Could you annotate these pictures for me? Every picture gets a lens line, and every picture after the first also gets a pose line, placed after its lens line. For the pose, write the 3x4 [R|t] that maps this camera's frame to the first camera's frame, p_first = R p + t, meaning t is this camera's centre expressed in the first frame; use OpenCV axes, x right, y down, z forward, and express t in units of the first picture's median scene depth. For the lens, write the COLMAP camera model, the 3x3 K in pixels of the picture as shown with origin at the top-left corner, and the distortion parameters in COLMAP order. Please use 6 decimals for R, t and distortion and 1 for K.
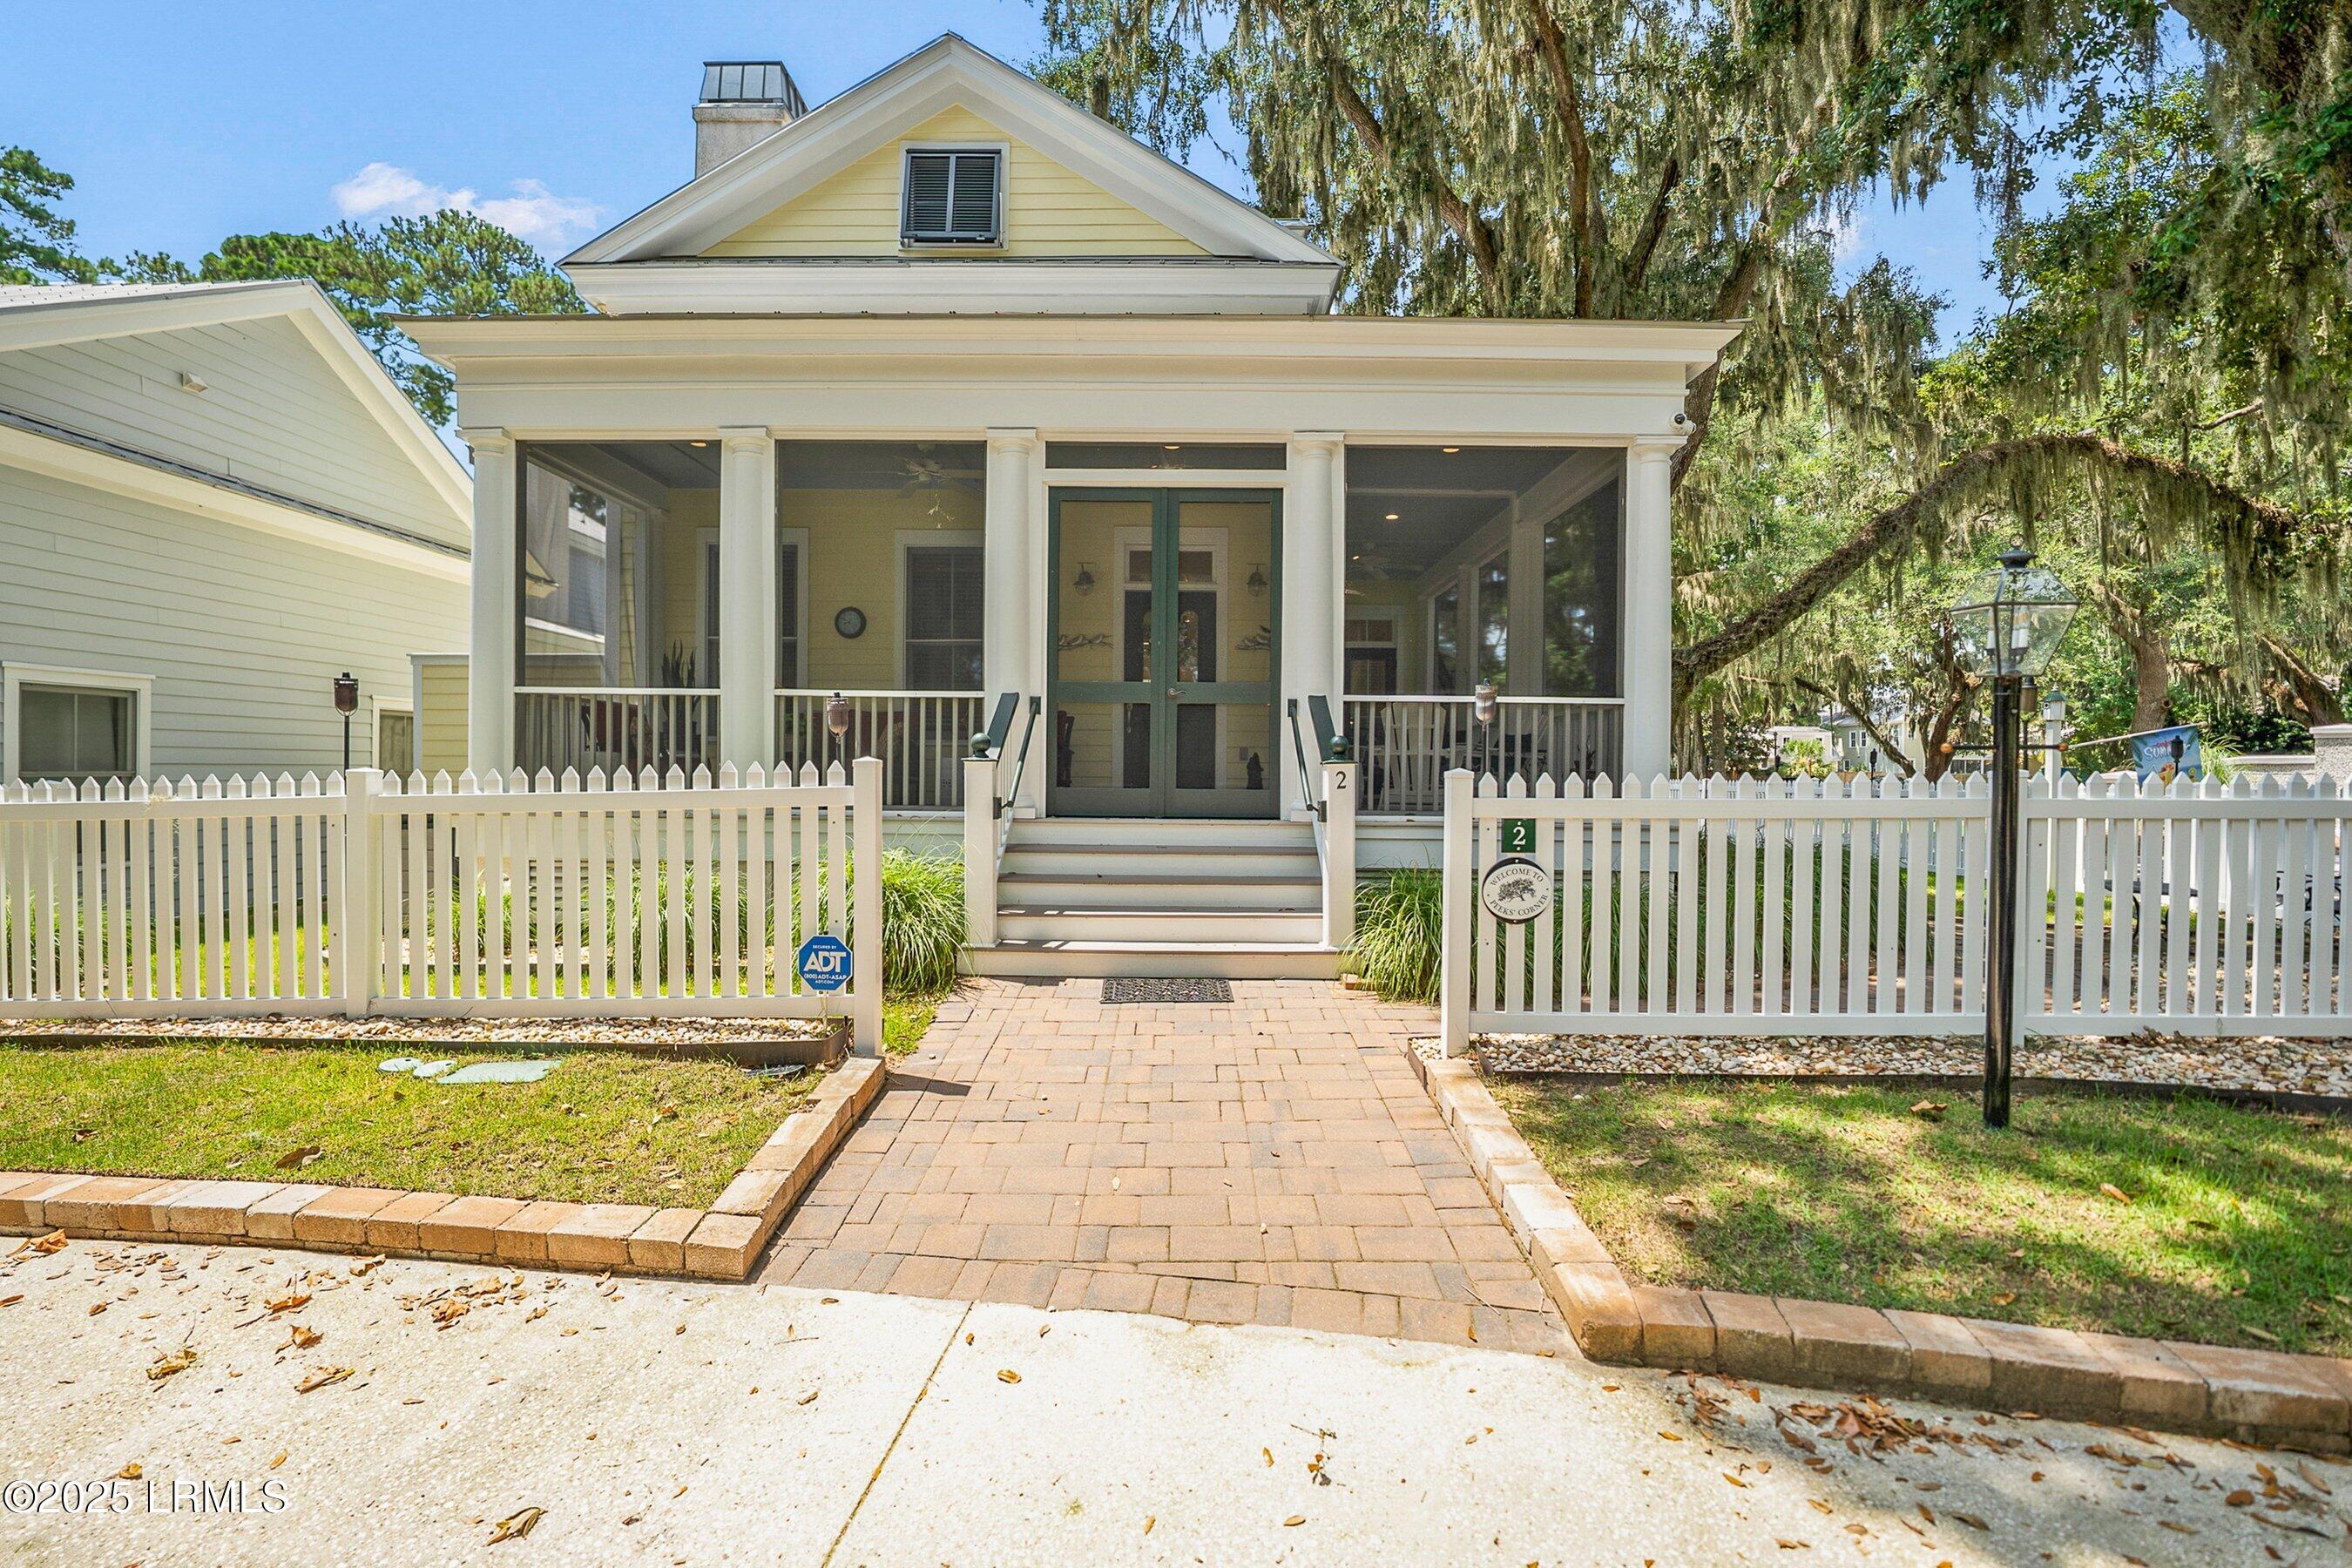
lens RADIAL K [[984.3, 0, 1175.4], [0, 984.3, 776.7], [0, 0, 1]] dist [-0.018417, -0.000113]
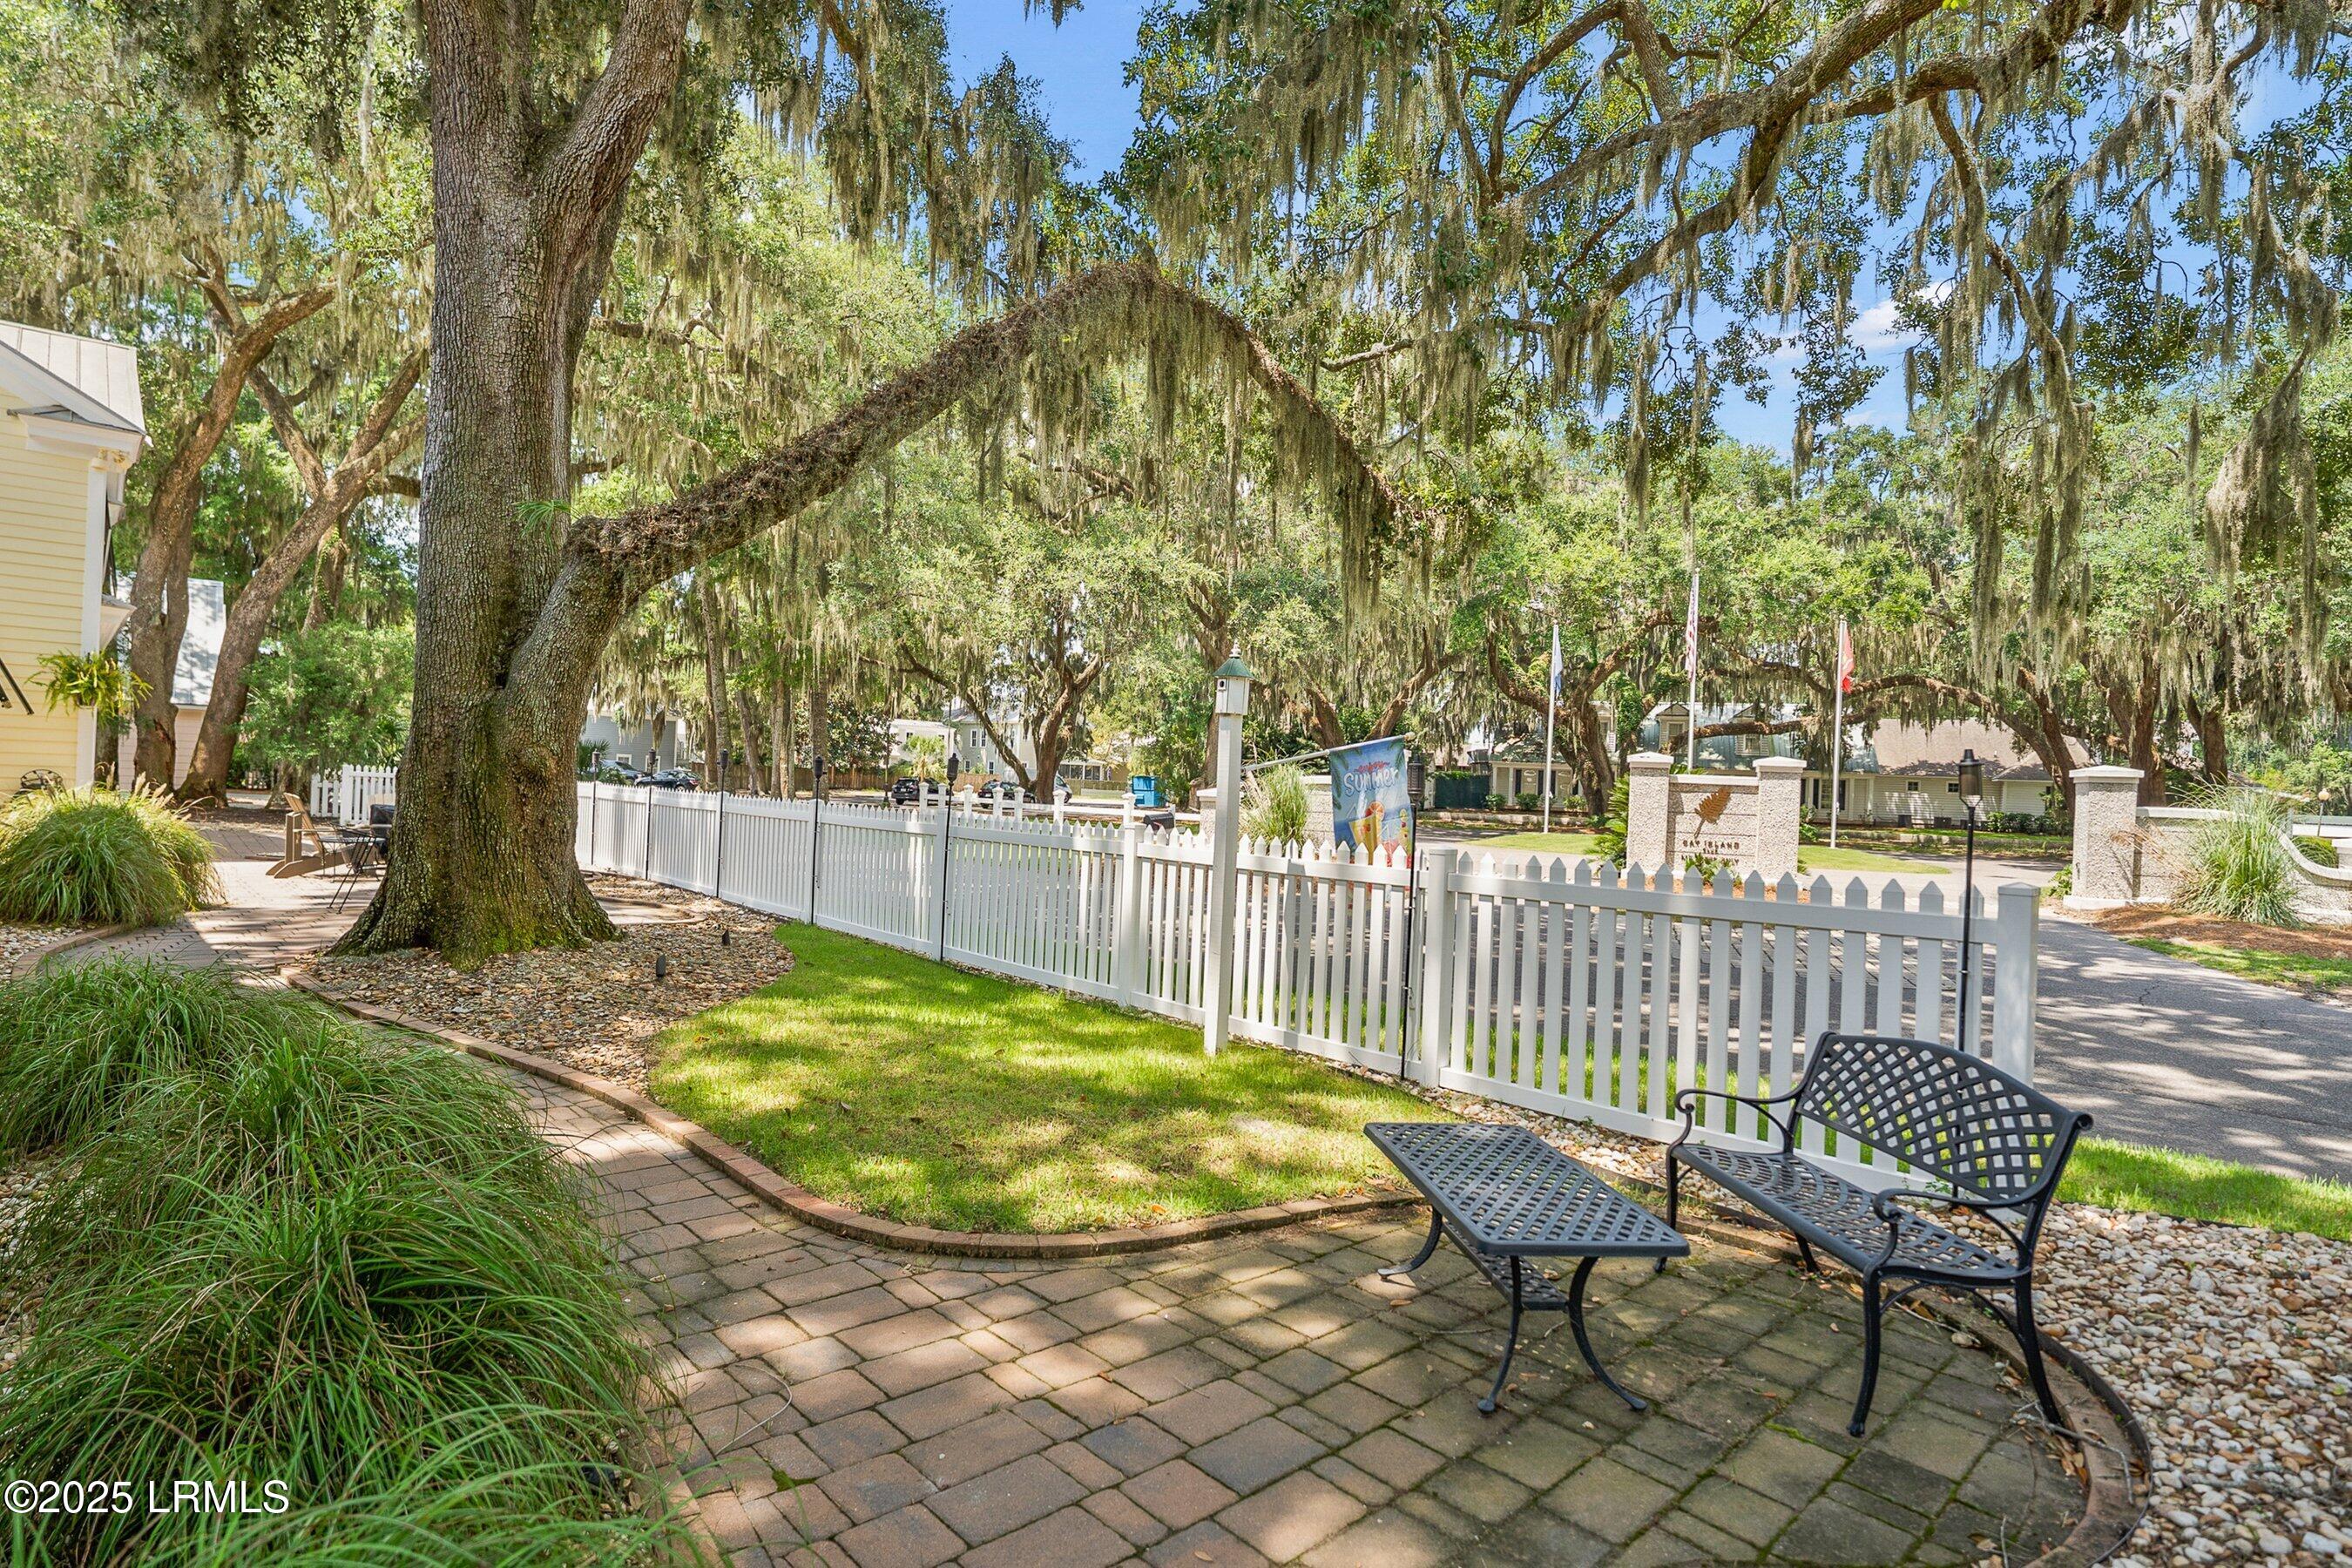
lens RADIAL K [[1186.6, 0, 1153.8], [0, 1186.6, 789.3], [0, 0, 1]] dist [-0.010959, -0.001060]
pose [[0.728473, 0.018723, 0.684818, 0.154926], [-0.031487, 0.999485, 0.006167, -0.007234], [-0.684350, -0.026055, 0.728688, 0.195869]]
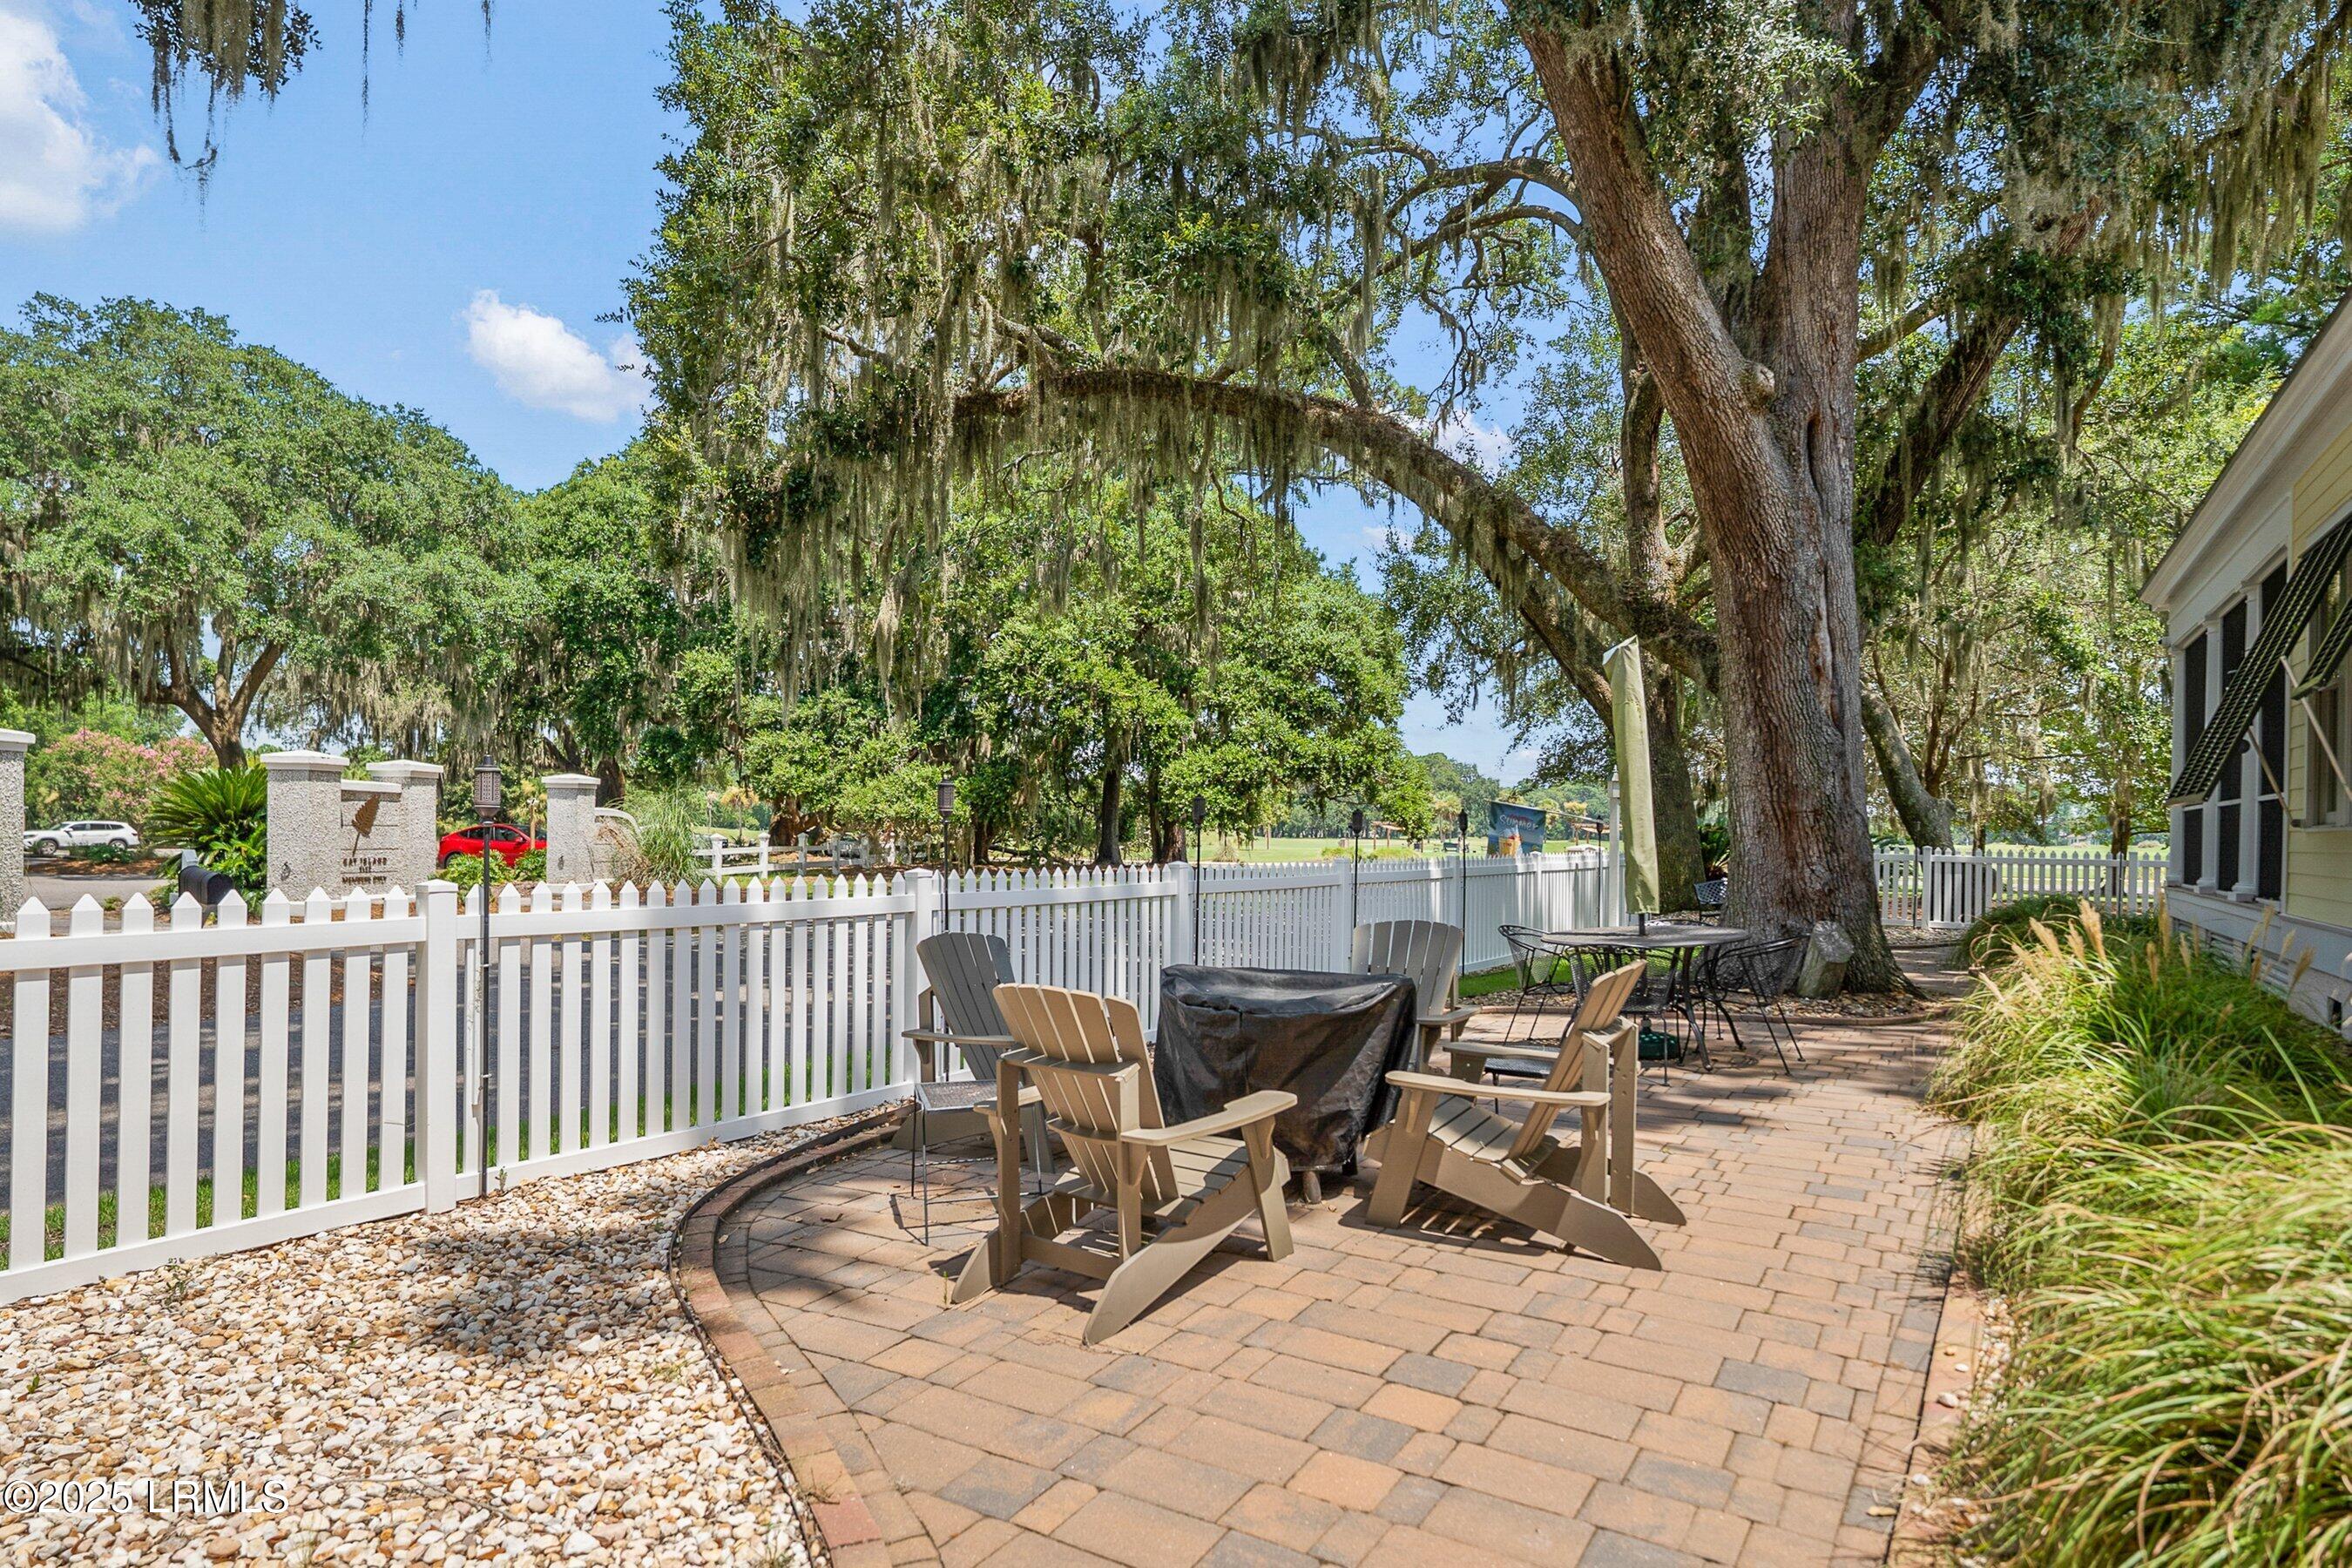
lens RADIAL K [[1321.3, 0, 1168.1], [0, 1321.3, 837.4], [0, 0, 1]] dist [0.005073, 0.000625]
pose [[-0.851860, -0.015036, 0.523554, 0.172537], [-0.011120, 0.999882, 0.010622, -0.006012], [-0.523652, 0.003226, -0.851926, 0.459387]]
